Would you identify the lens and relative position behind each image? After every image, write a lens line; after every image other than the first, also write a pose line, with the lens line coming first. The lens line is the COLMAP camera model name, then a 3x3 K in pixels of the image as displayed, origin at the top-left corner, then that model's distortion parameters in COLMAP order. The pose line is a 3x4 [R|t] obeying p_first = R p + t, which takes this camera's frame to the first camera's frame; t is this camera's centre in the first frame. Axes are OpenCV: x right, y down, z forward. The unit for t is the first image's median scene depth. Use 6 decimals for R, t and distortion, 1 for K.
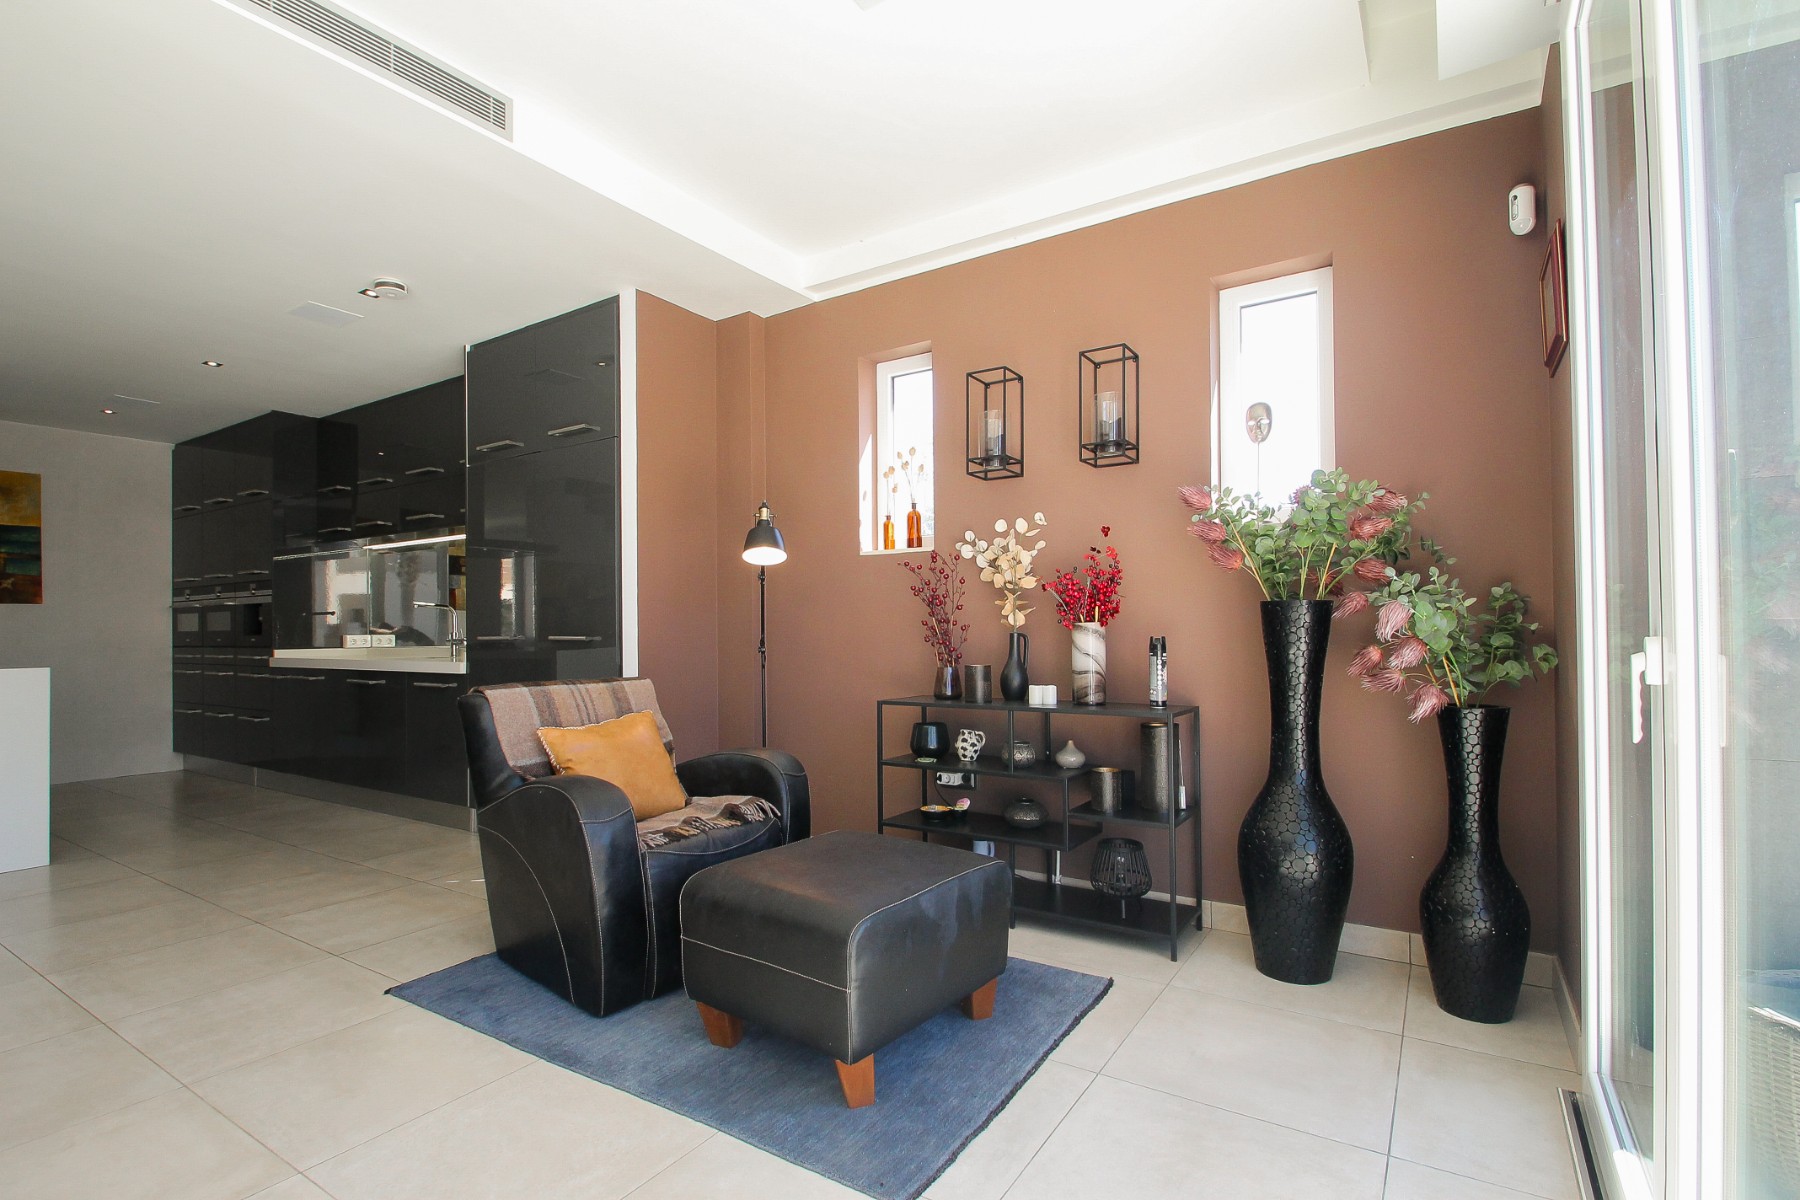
lens RADIAL K [[857.7, 0, 877.5], [0, 857.7, 619.4], [0, 0, 1]] dist [-0.011089, 0.000172]
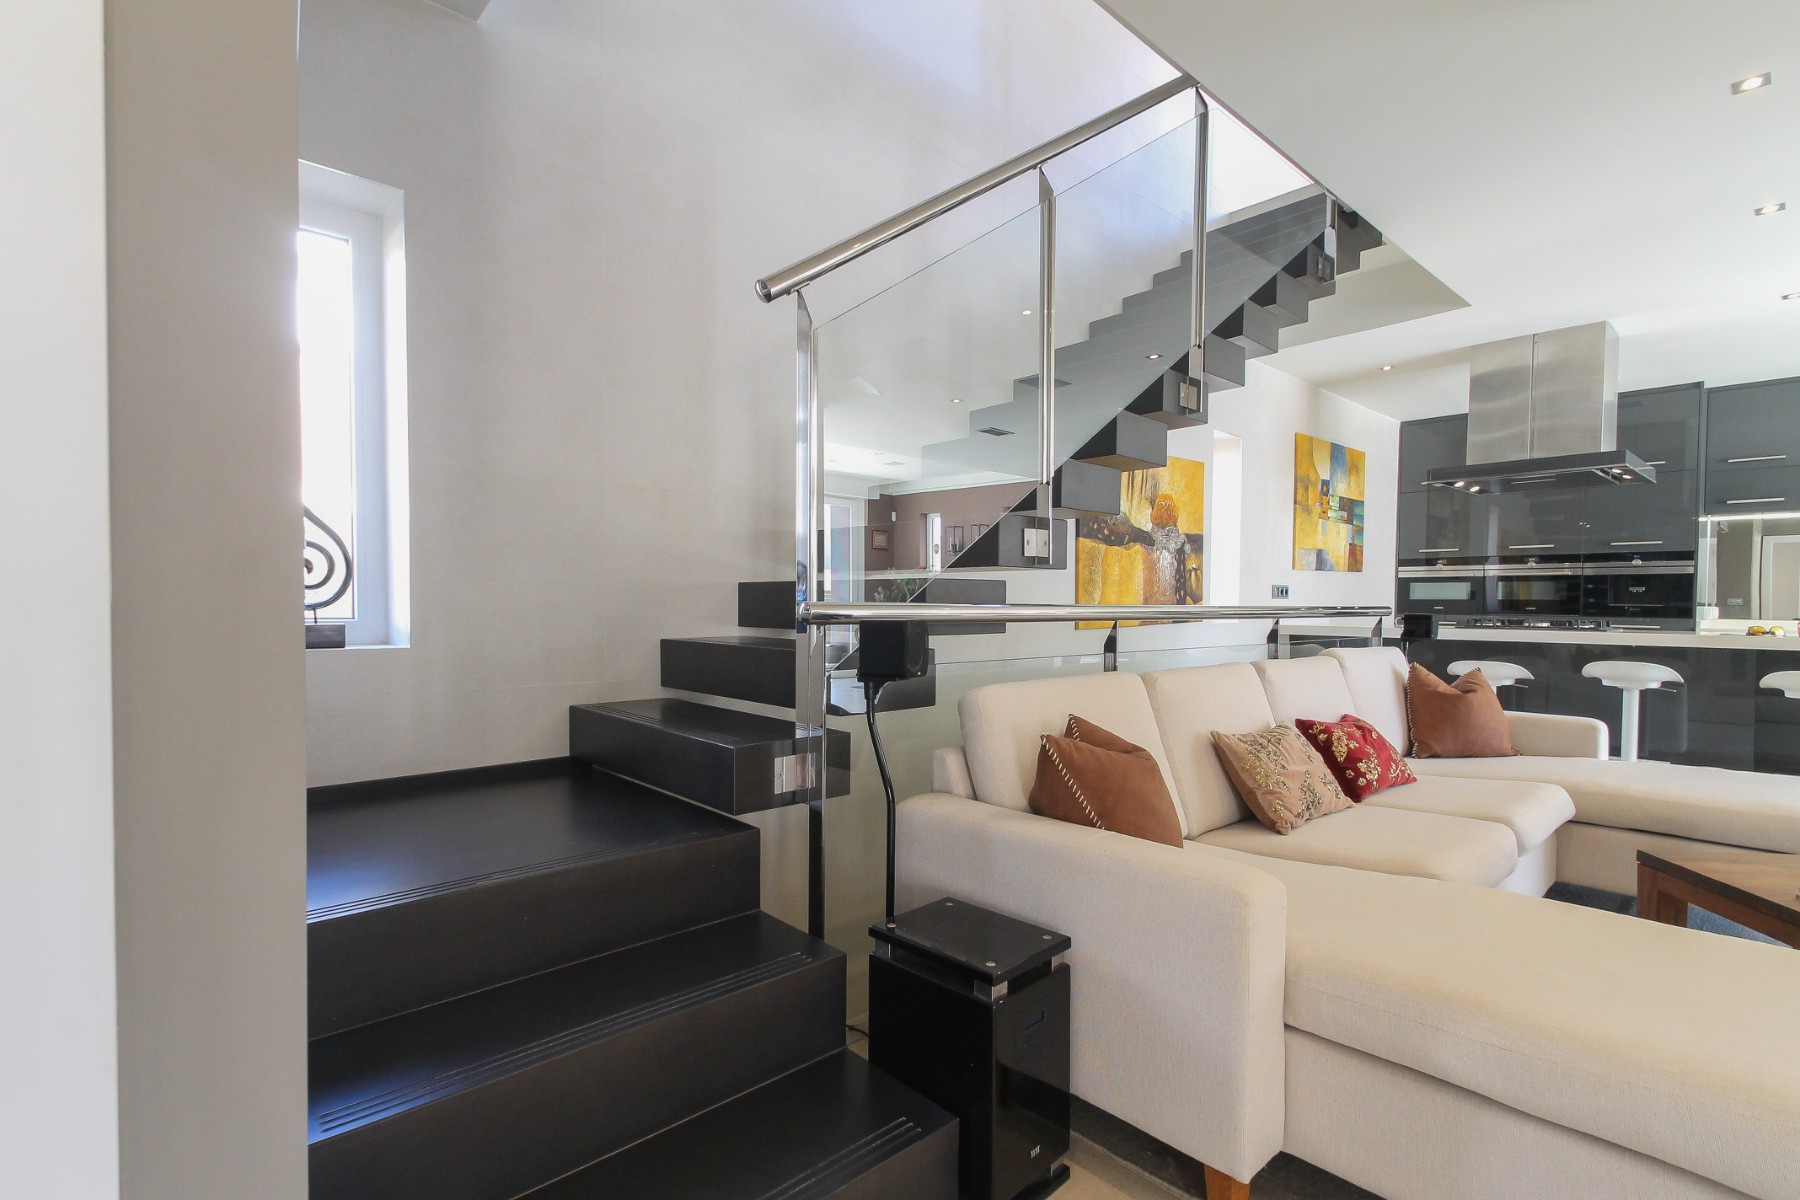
lens RADIAL K [[836.2, 0, 896.3], [0, 836.2, 617.6], [0, 0, 1]] dist [0.028860, -0.014576]
pose [[0.968398, 0.022541, -0.248389, -2.249657], [-0.014894, 0.999357, 0.032624, 0.022373], [0.248964, -0.027894, 0.968111, -0.334762]]
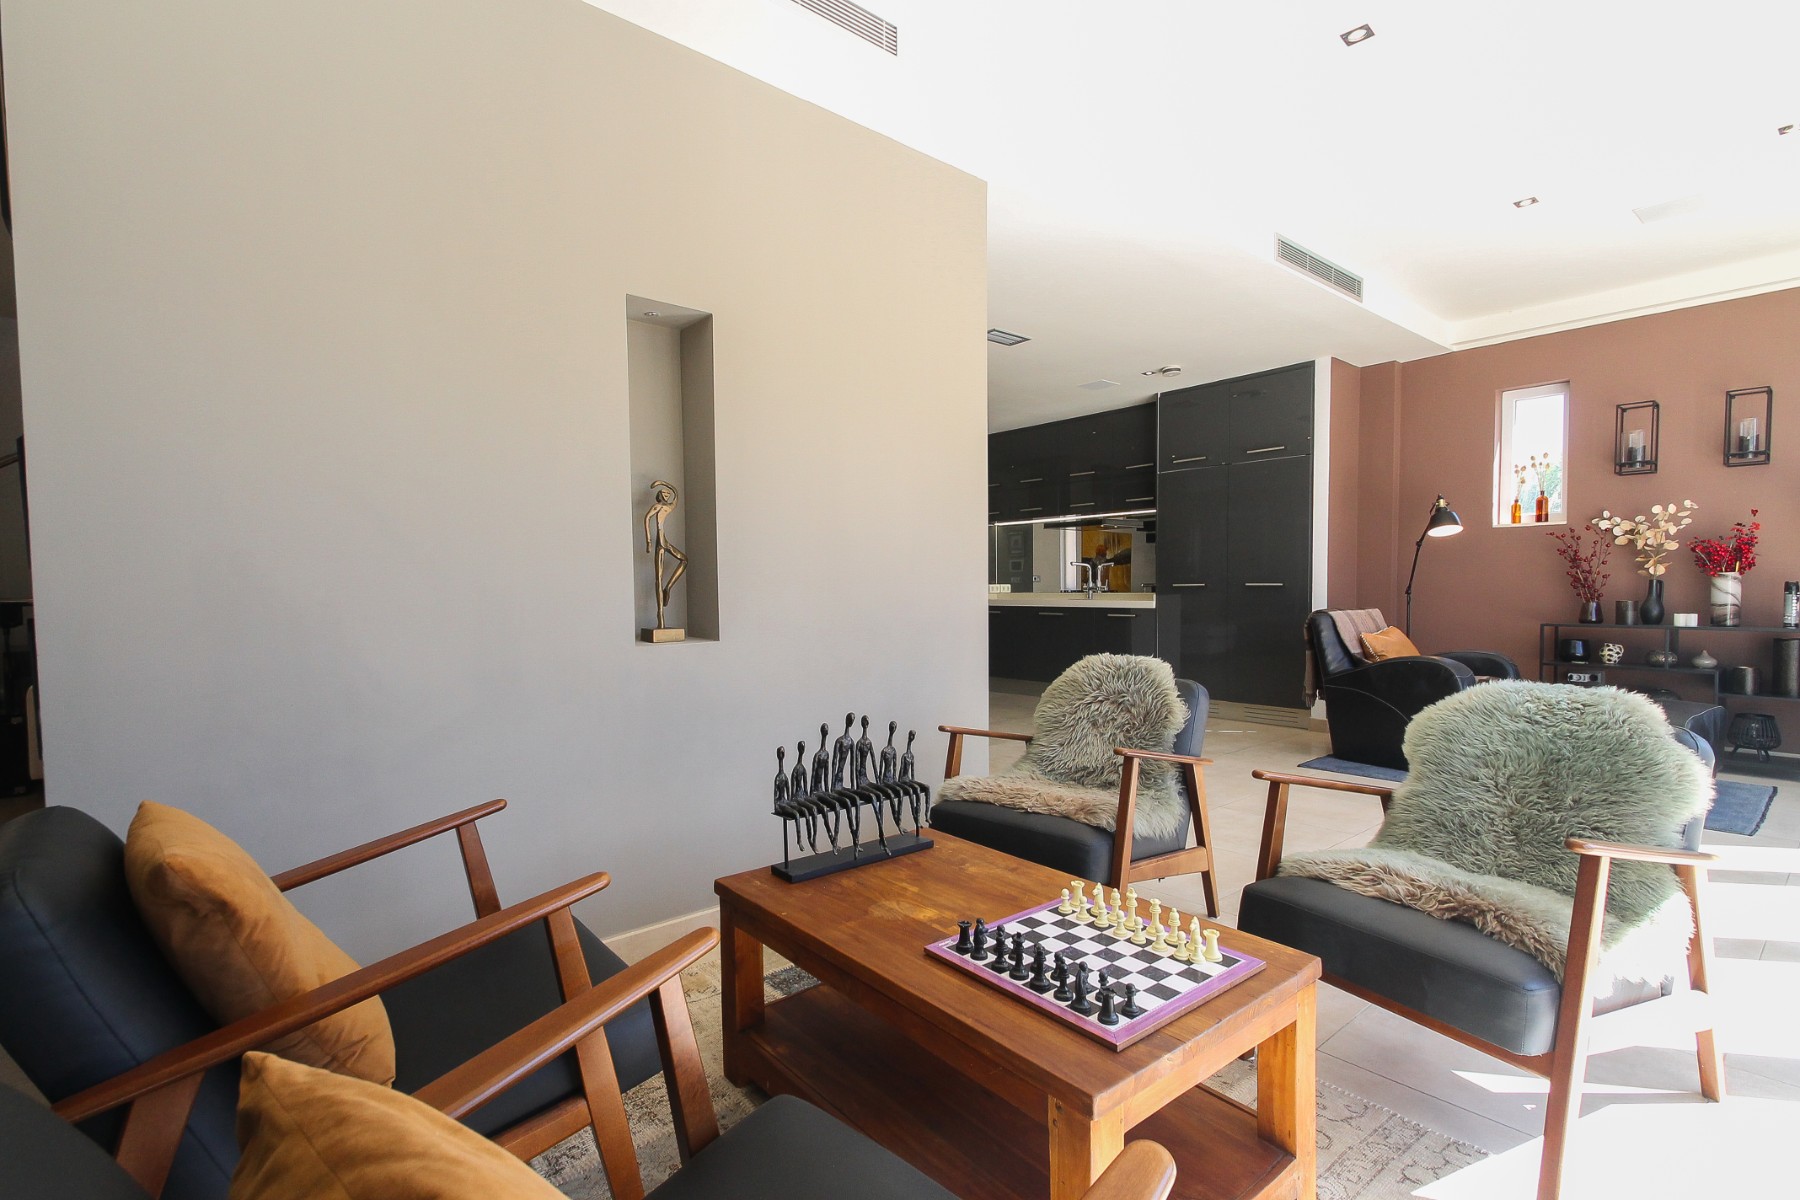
lens RADIAL K [[836.2, 0, 896.3], [0, 836.2, 617.6], [0, 0, 1]] dist [0.028860, -0.014576]
pose [[0.959129, 0.010161, -0.282786, -0.640669], [0.004642, 0.998656, 0.051628, -0.000379], [0.282930, -0.050831, 0.957793, -0.742439]]
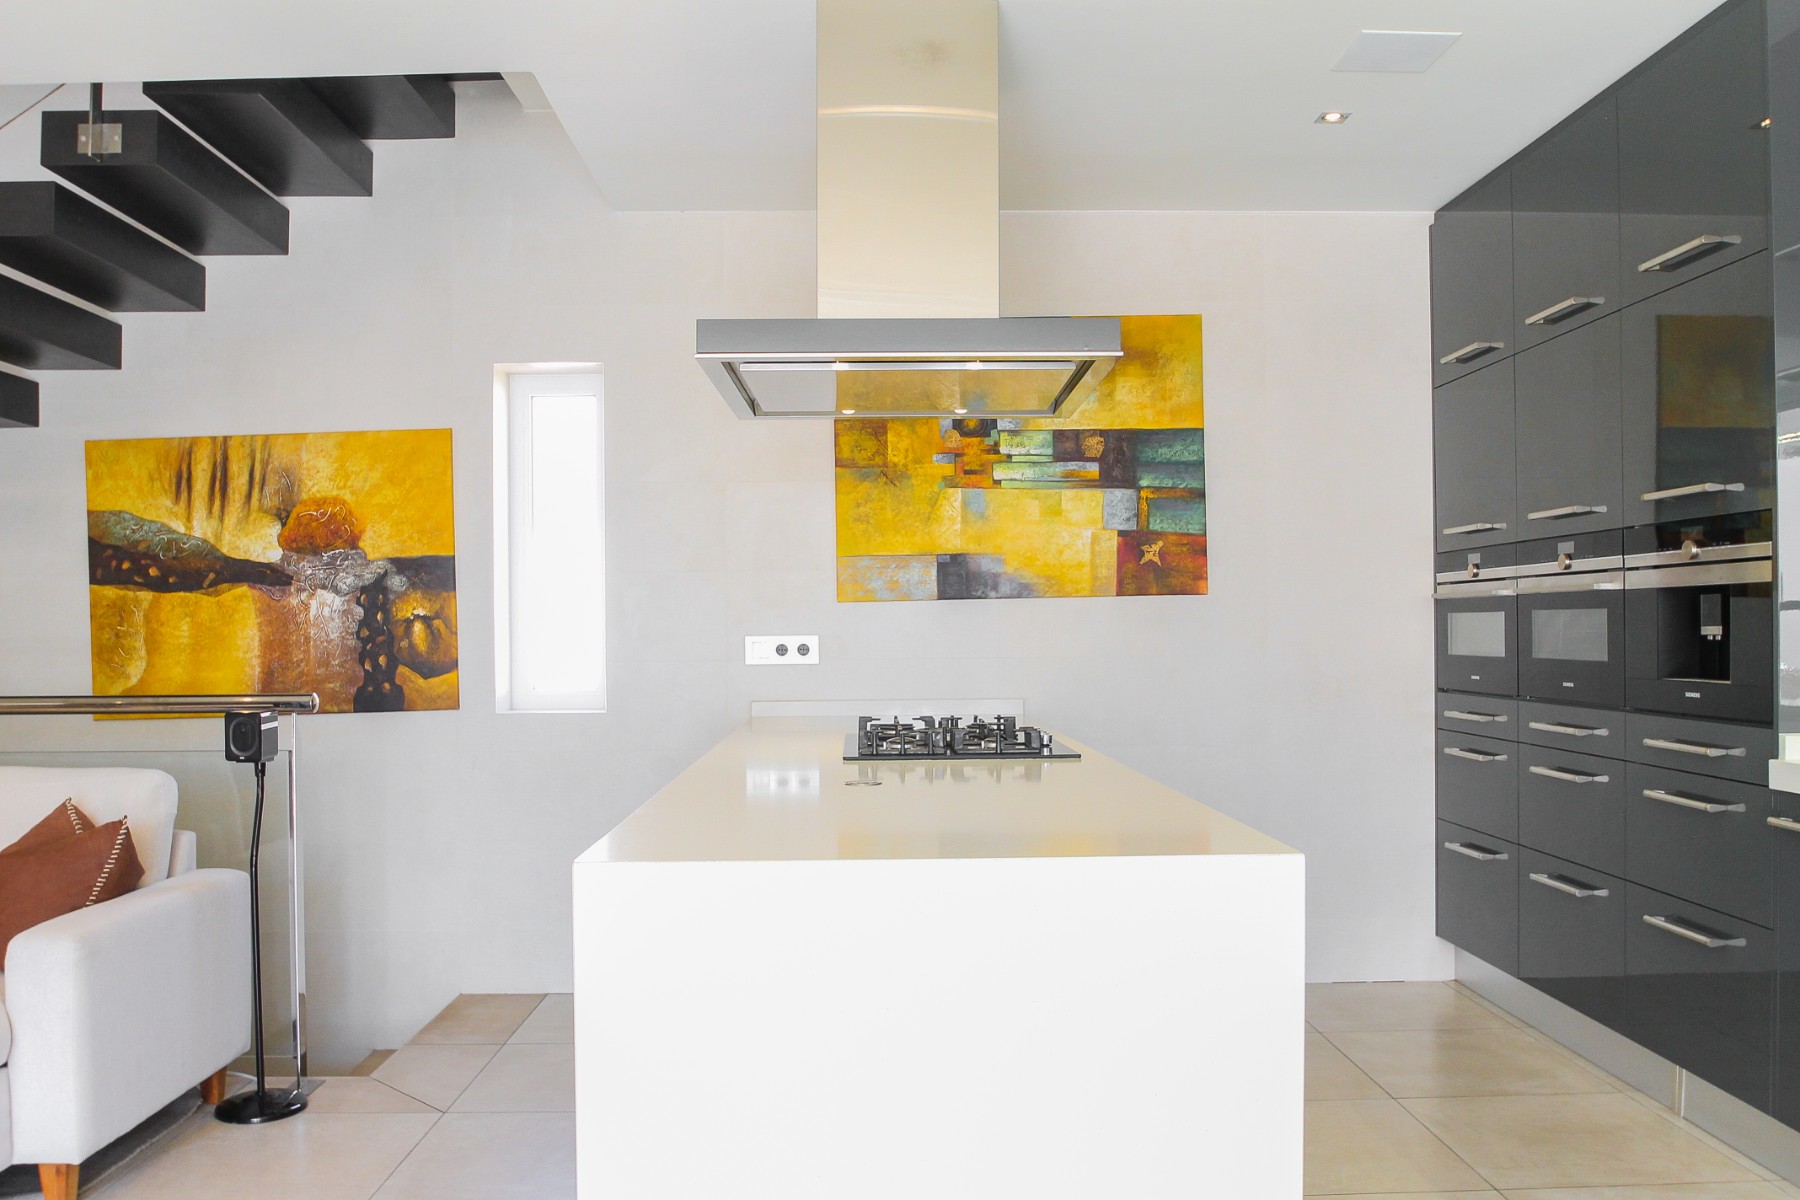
lens RADIAL K [[1423.8, 0, 894.0], [0, 1423.8, 627.3], [0, 0, 1]] dist [-0.047845, 0.005535]
pose [[0.566487, 0.004789, -0.824057, -0.774134], [0.012504, 0.999818, 0.014407, -0.024101], [0.823976, -0.018465, 0.566324, 0.734834]]
